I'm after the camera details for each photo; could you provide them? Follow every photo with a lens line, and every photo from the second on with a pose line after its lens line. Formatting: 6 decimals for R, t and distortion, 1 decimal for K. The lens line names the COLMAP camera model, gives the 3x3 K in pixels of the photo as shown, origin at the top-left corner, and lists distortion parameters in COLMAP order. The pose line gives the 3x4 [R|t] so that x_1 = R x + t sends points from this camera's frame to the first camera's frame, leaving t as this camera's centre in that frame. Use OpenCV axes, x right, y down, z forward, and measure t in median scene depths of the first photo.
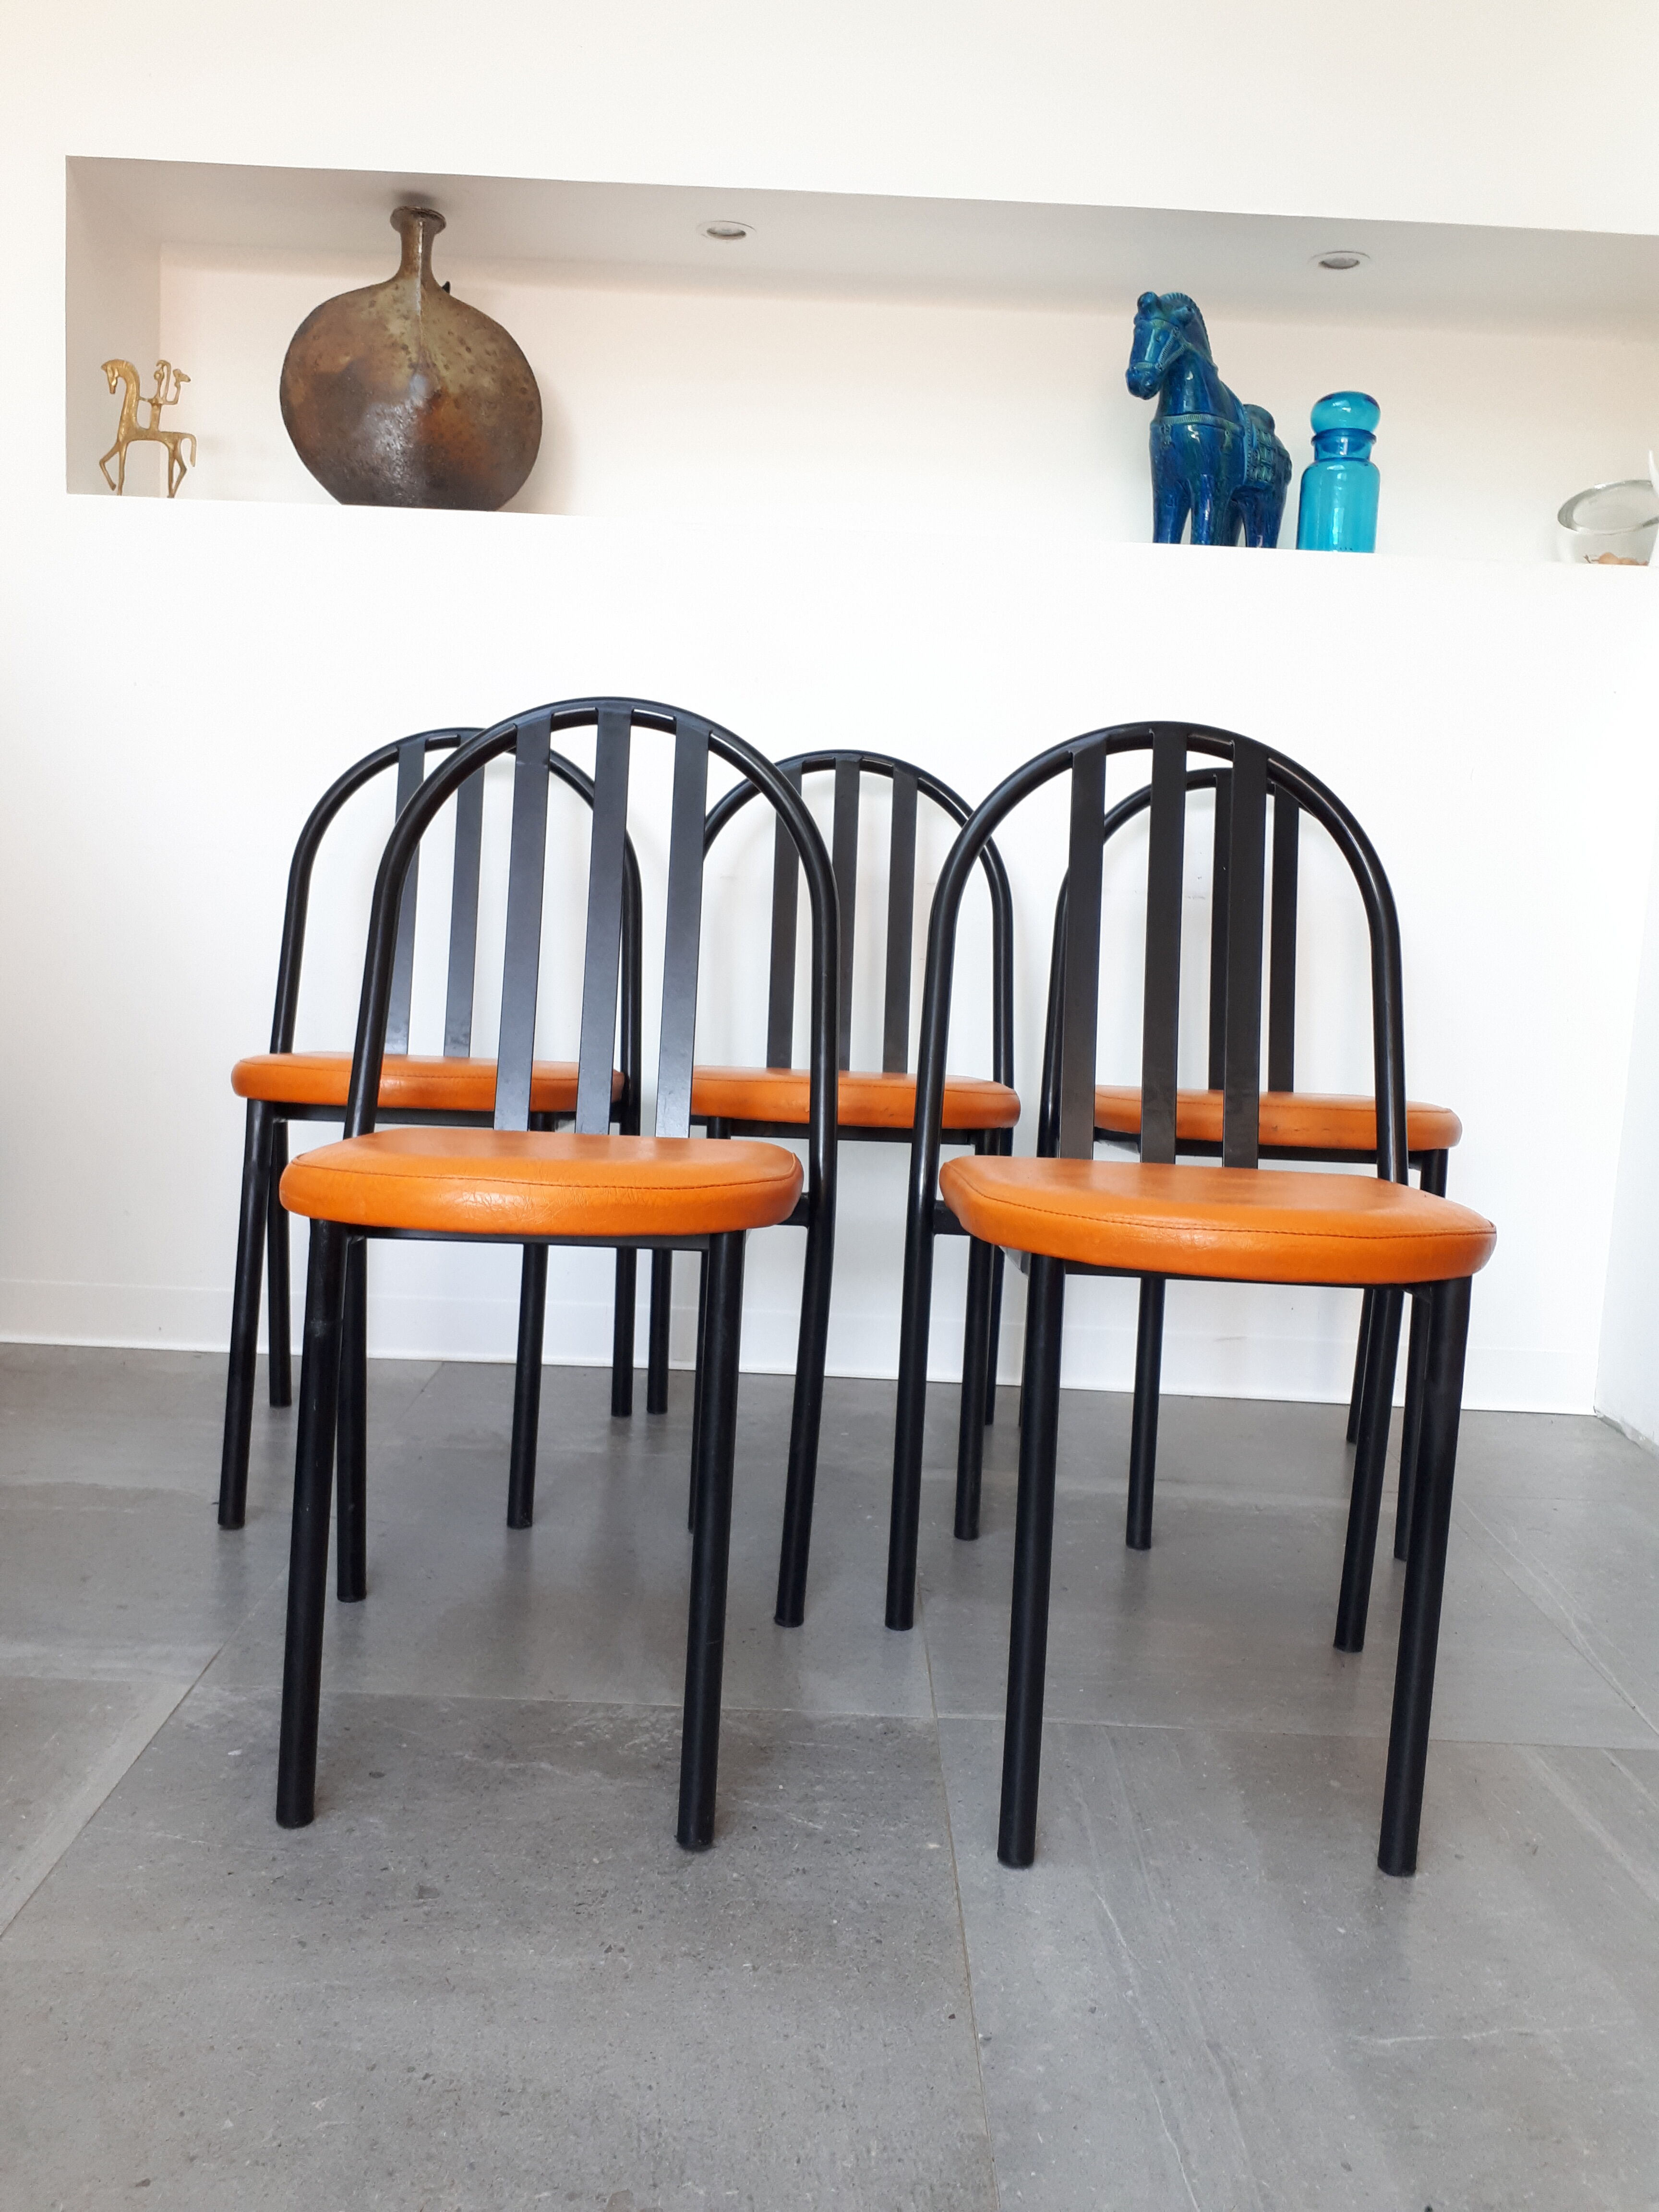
lens RADIAL K [[1813.2, 0, 829.5], [0, 1813.2, 1106.0], [0, 0, 1]] dist [0.029005, -0.075445]
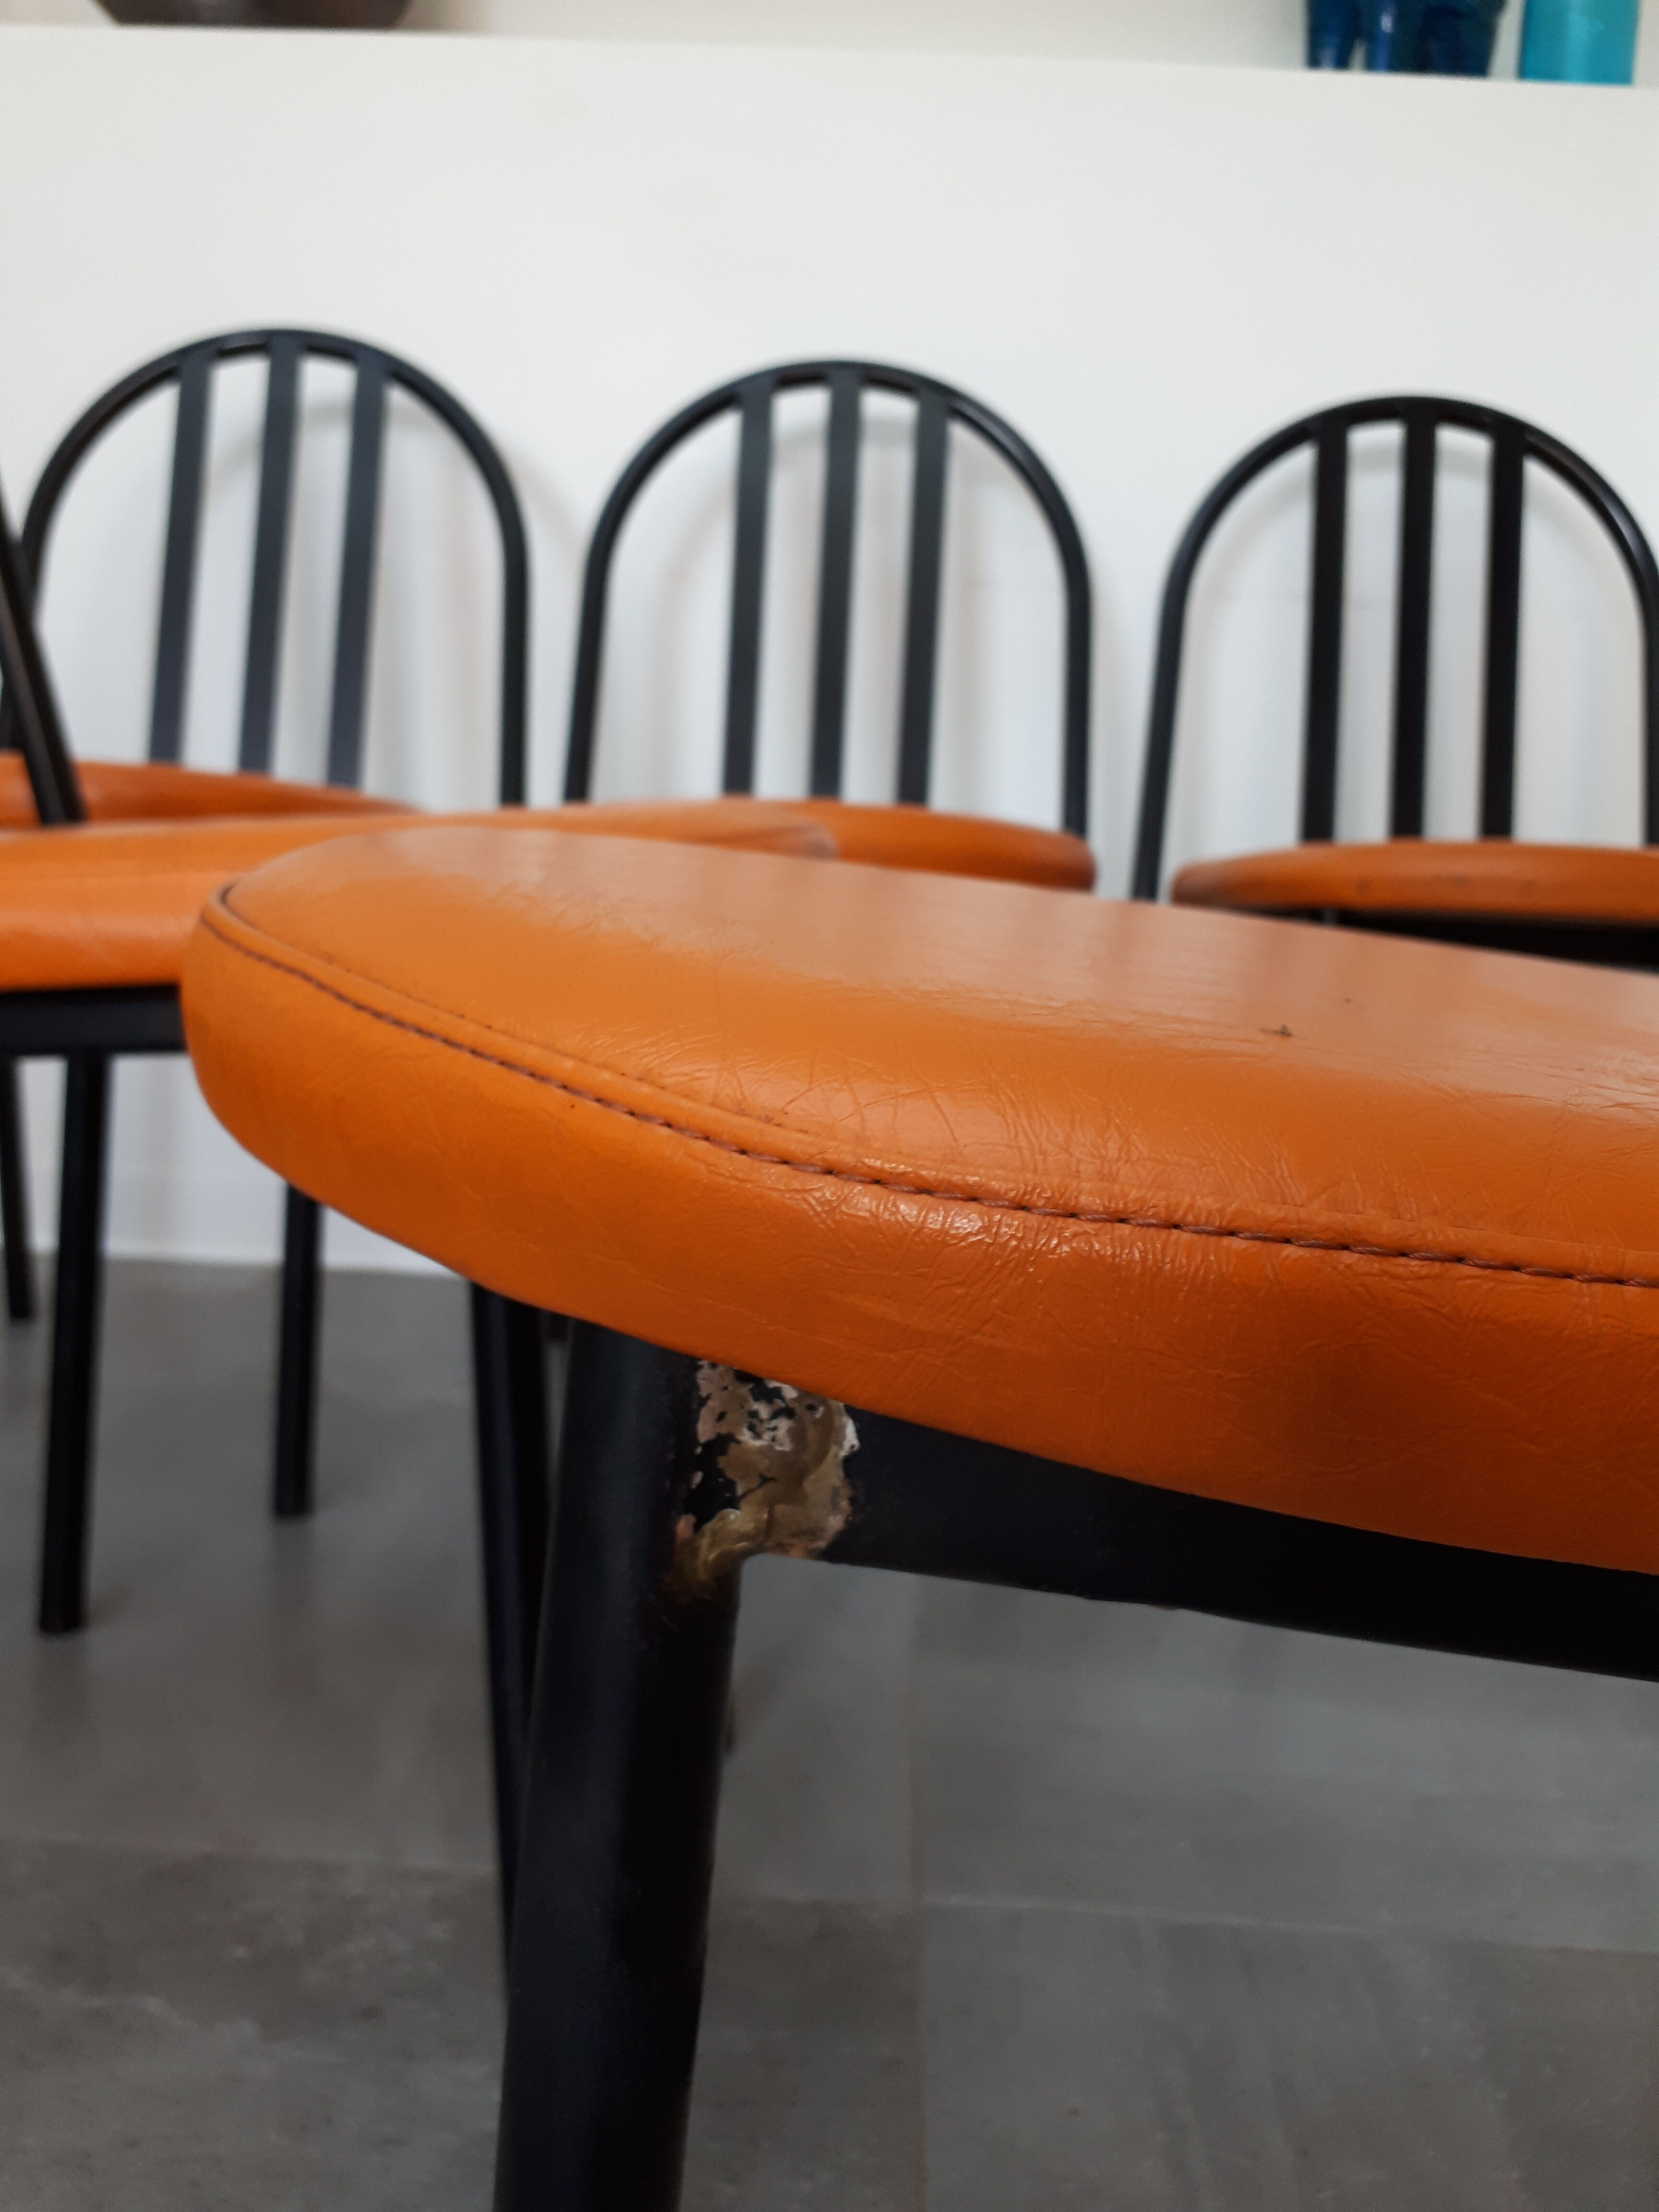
lens RADIAL K [[1813.2, 0, 829.5], [0, 1813.2, 1106.0], [0, 0, 1]] dist [0.029005, -0.075445]
pose [[0.998152, 0.000572, -0.060757, 0.052971], [0.001742, 0.999275, 0.038031, 0.064671], [0.060735, -0.038067, 0.997428, 0.382380]]
